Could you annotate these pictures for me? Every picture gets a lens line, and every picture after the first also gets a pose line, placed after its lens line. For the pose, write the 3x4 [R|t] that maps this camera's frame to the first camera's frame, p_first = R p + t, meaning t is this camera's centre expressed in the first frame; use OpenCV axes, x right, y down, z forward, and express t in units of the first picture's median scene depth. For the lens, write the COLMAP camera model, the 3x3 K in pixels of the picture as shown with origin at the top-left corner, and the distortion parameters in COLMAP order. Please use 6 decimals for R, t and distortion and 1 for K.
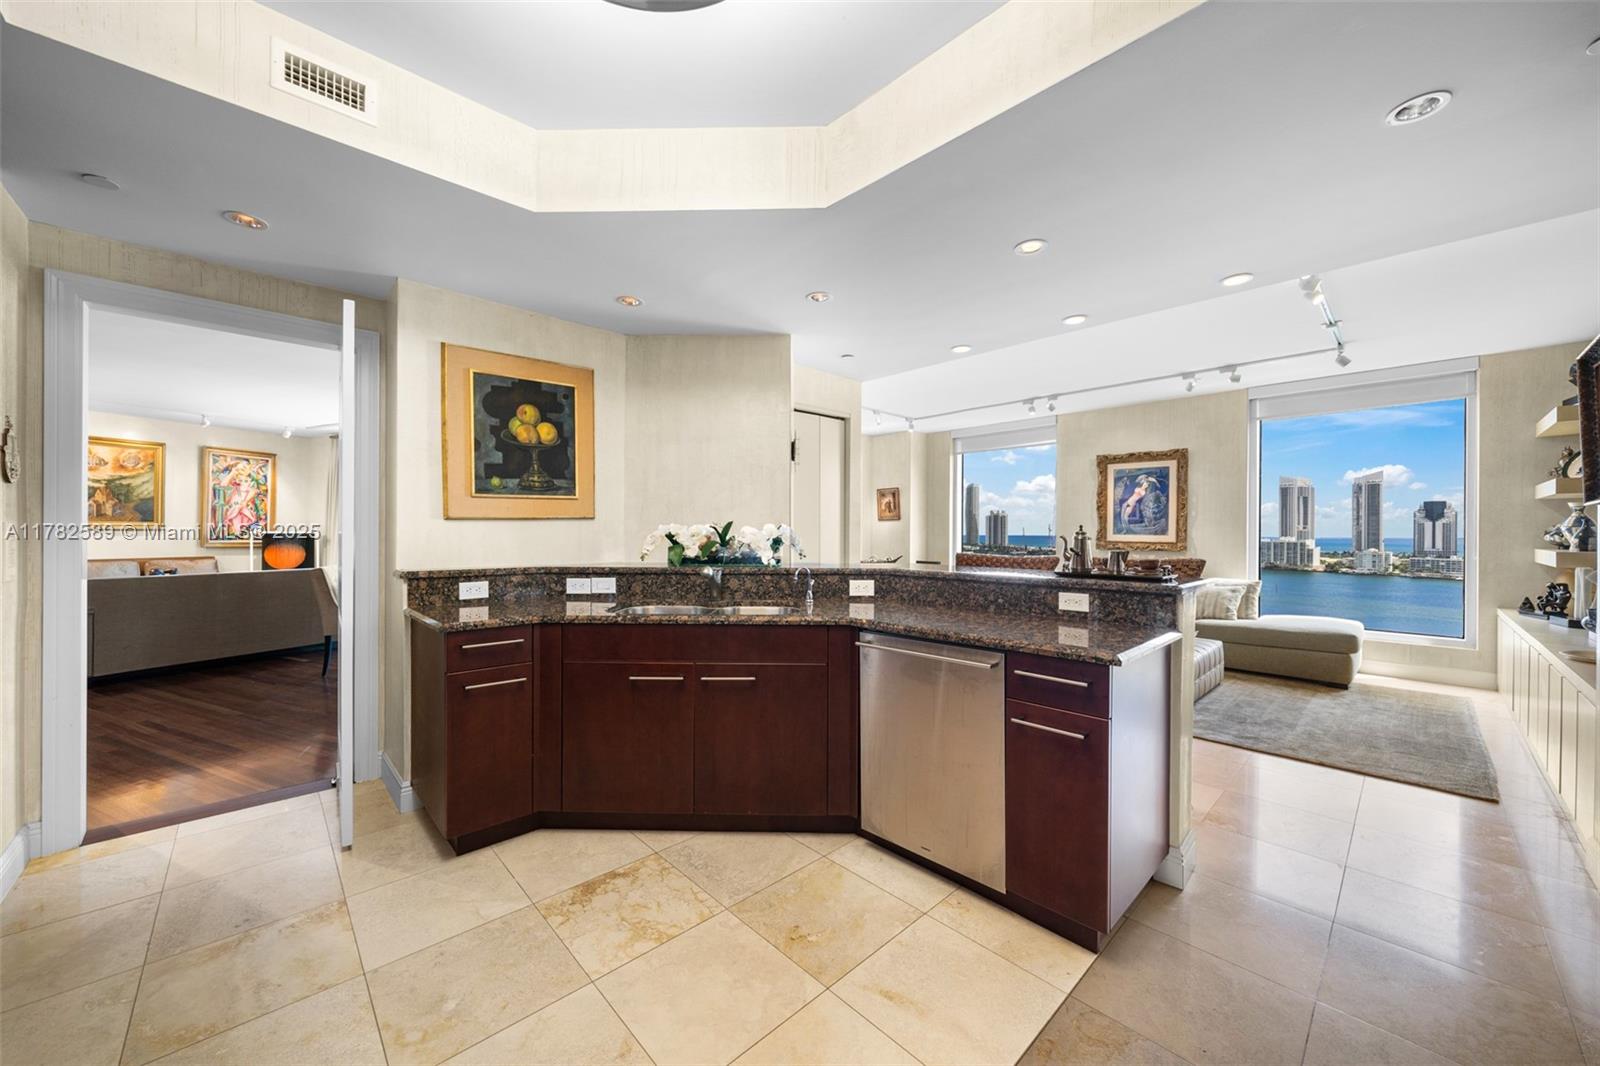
lens RADIAL K [[580.1, 0, 797.5], [0, 580.1, 533.4], [0, 0, 1]] dist [-0.002043, -0.000162]
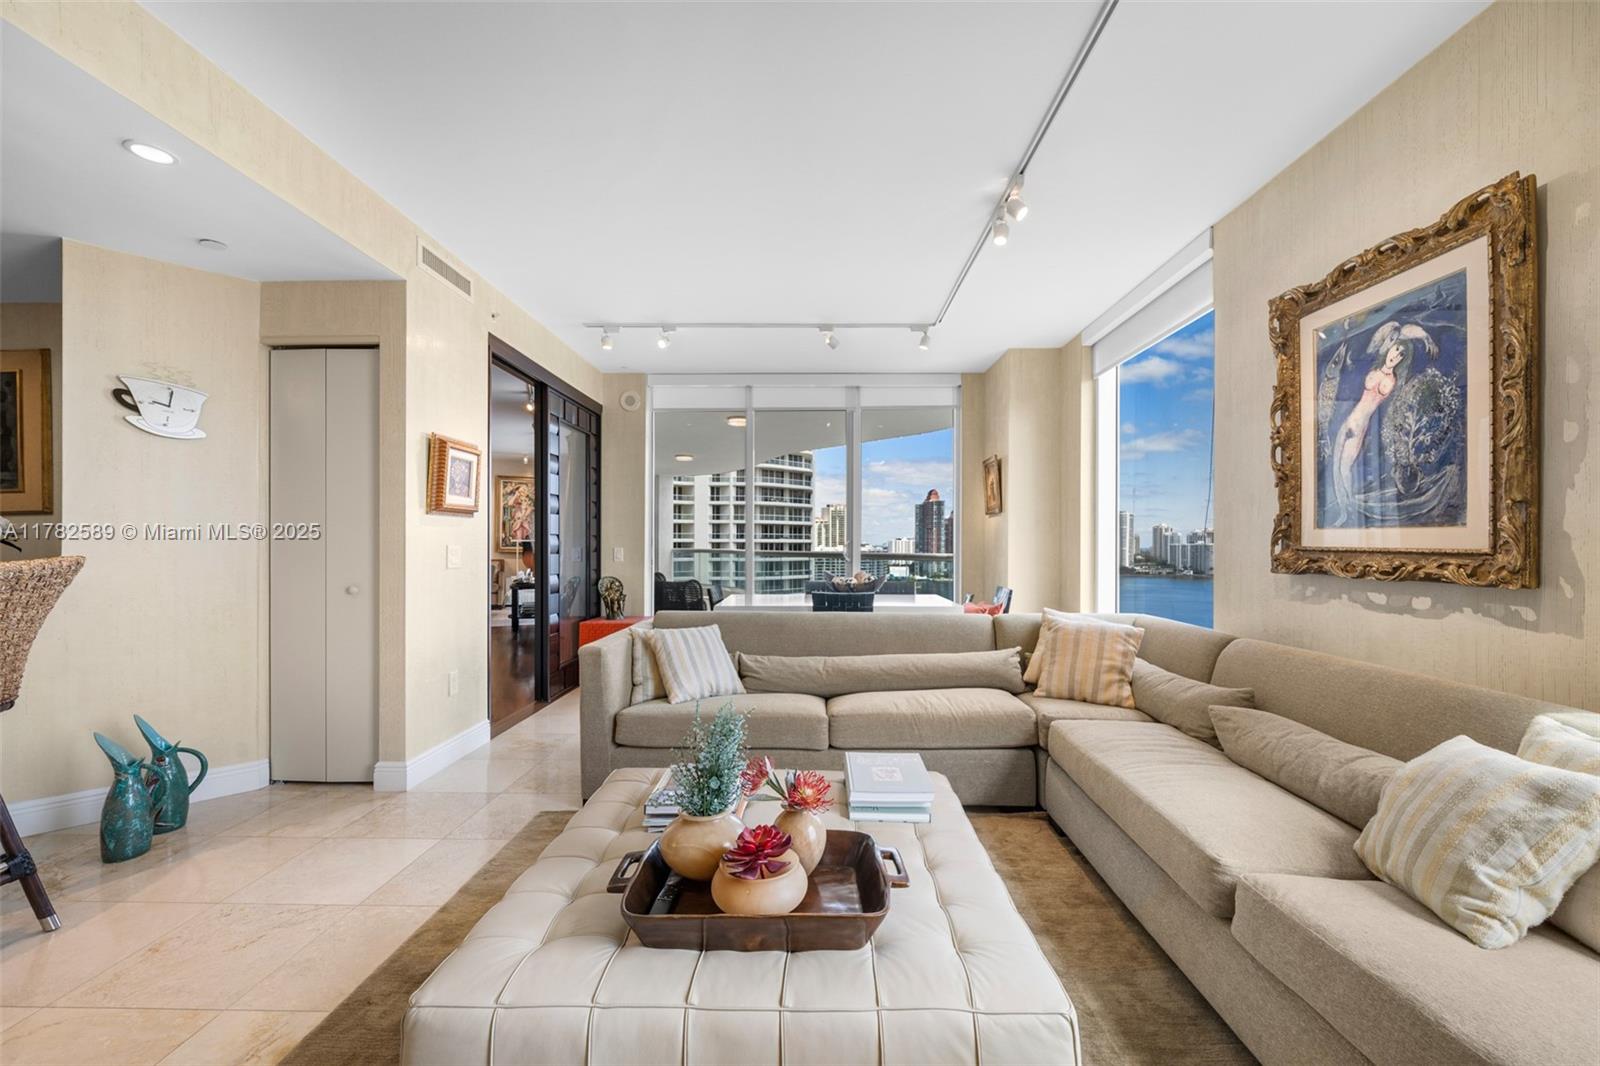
lens RADIAL K [[631.4, 0, 810.9], [0, 631.4, 543.6], [0, 0, 1]] dist [-0.003370, -0.000158]
pose [[0.722401, -0.001997, -0.691472, 0.620941], [-0.002078, 0.999985, -0.005058, 0.013444], [0.691472, 0.005090, 0.722386, 0.580511]]
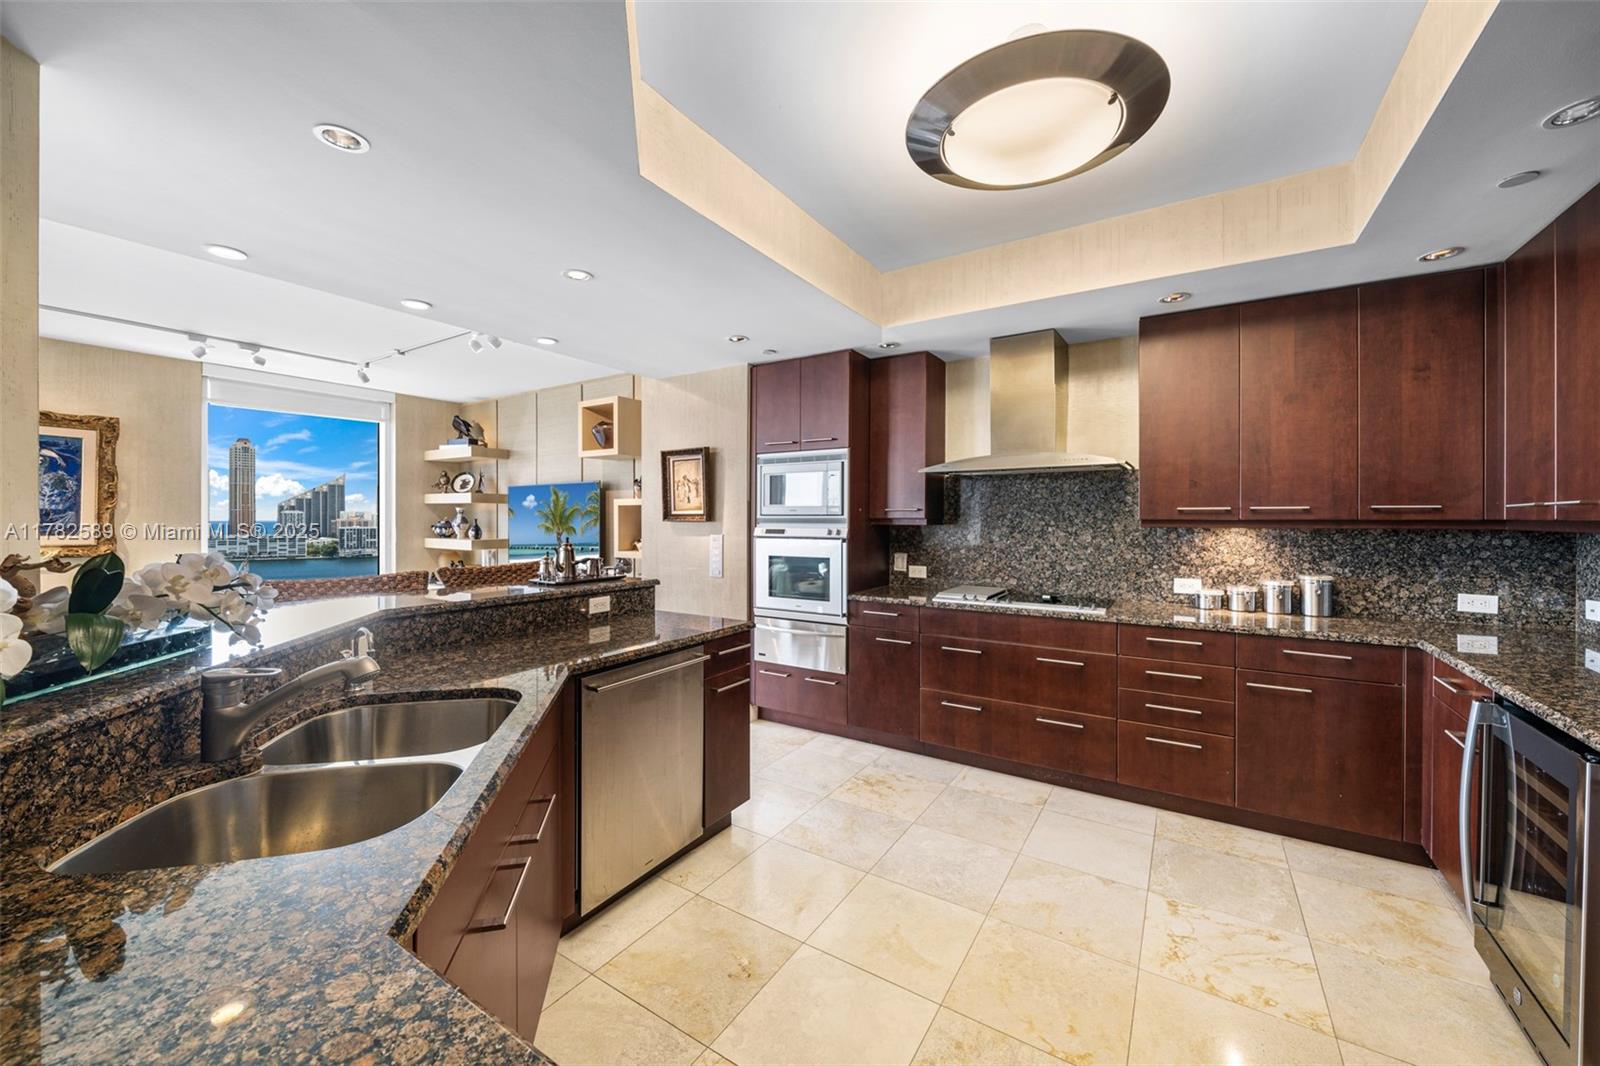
lens RADIAL K [[603.2, 0, 800.0], [0, 603.2, 518.9], [0, 0, 1]] dist [-0.001958, -0.000075]
pose [[-0.234247, -0.005174, 0.972163, -0.279336], [-0.000844, 0.999987, 0.005118, -0.021220], [-0.972177, 0.000379, -0.234248, 0.317749]]
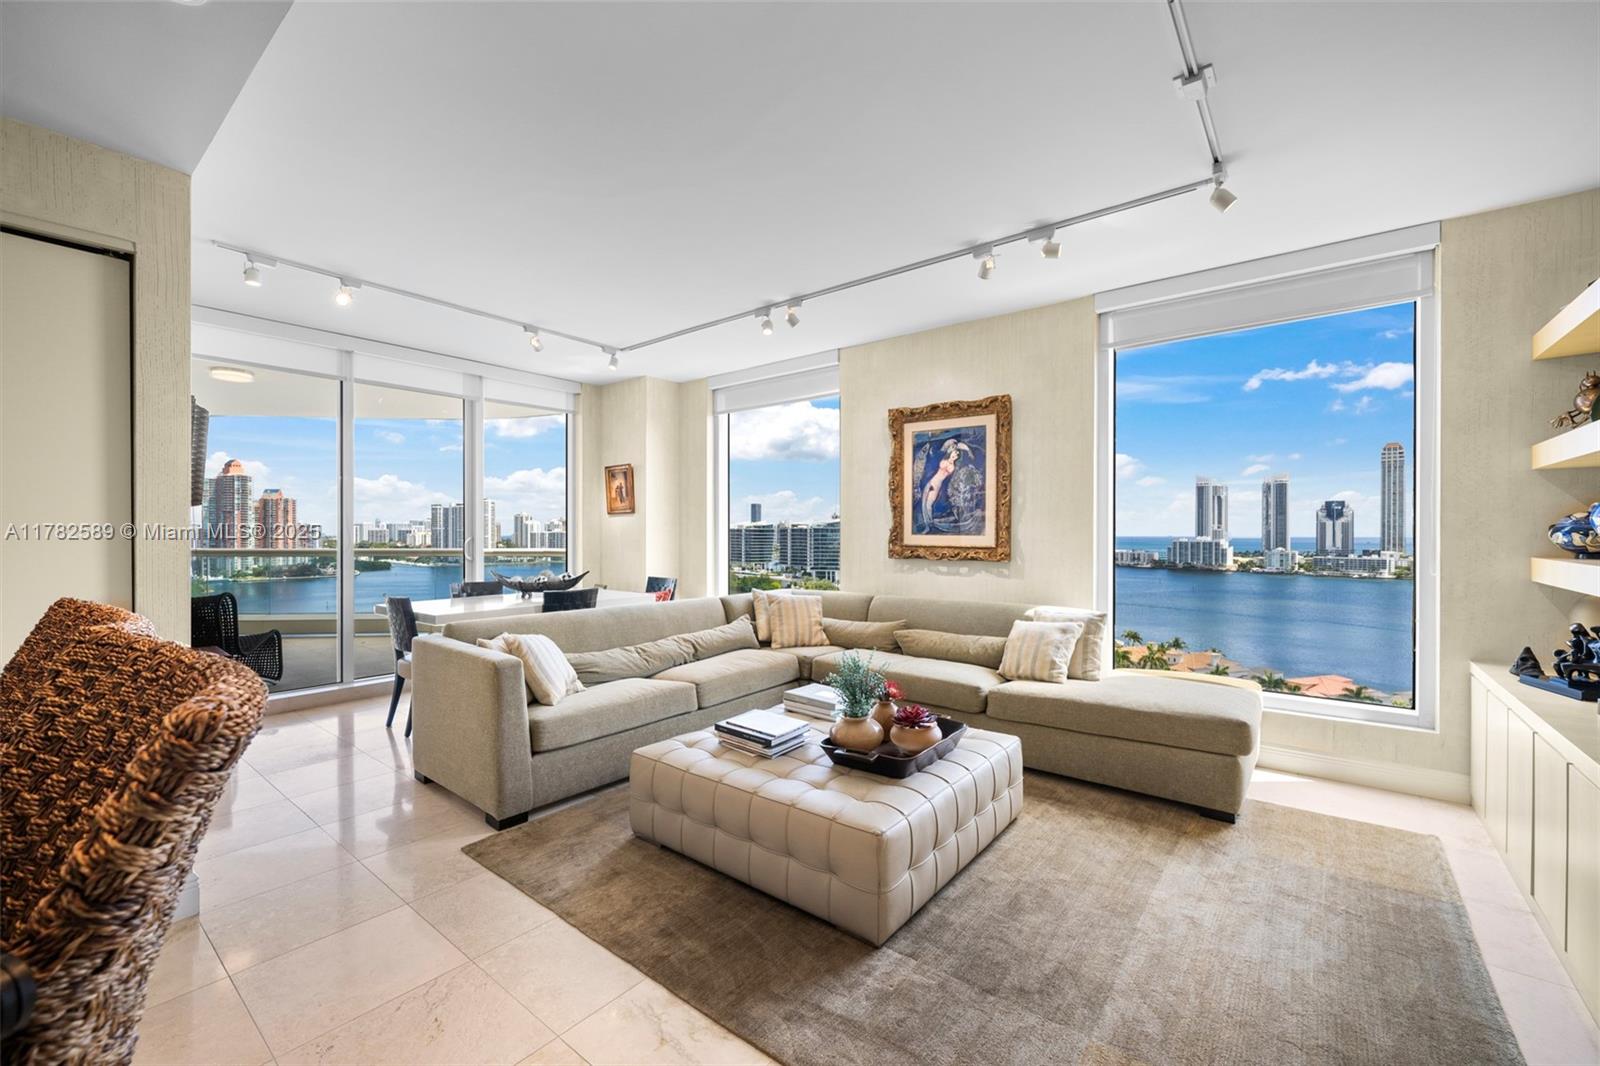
lens RADIAL K [[650.0, 0, 795.0], [0, 650.0, 534.8], [0, 0, 1]] dist [0.000815, 0.000052]
pose [[0.990052, -0.003798, 0.140652, 0.338580], [0.003758, 0.999993, 0.000549, 0.001041], [-0.140653, -0.000015, 0.990059, 0.336408]]
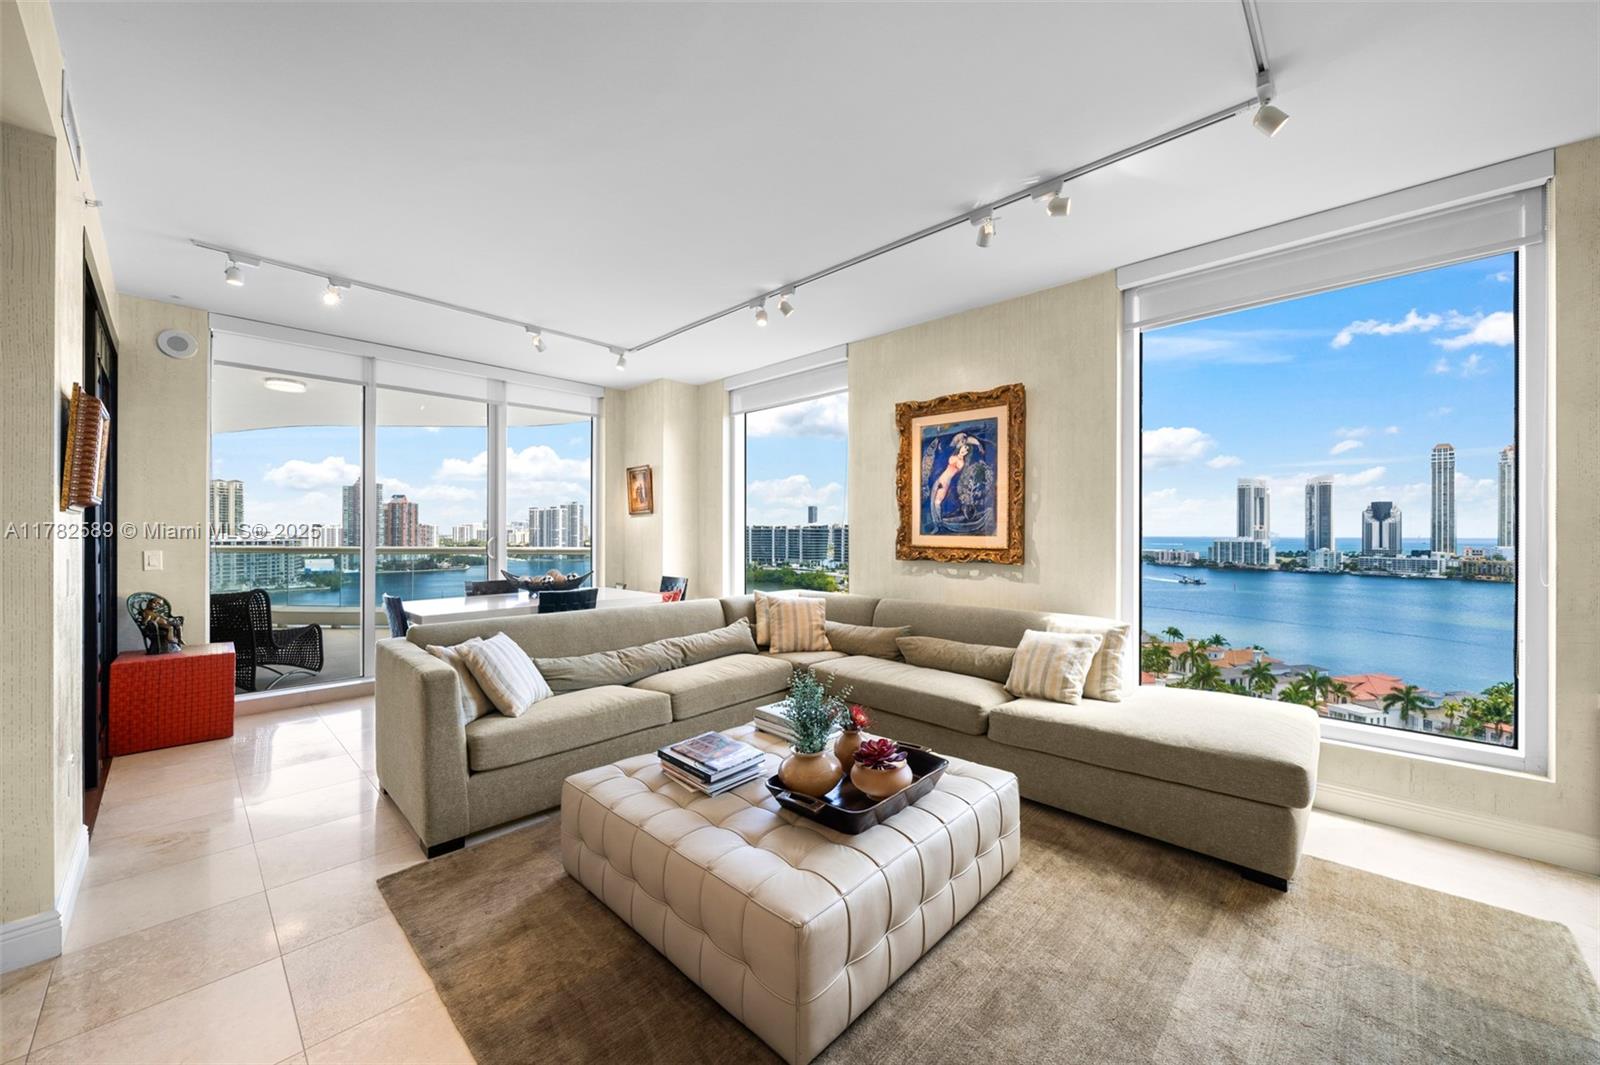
lens RADIAL K [[593.5, 0, 797.0], [0, 593.5, 532.0], [0, 0, 1]] dist [-0.002227, 0.000051]
pose [[0.998494, -0.002146, 0.054819, 0.407452], [0.002368, 0.999989, -0.003972, 0.000837], [-0.054810, 0.004096, 0.998488, 0.418472]]
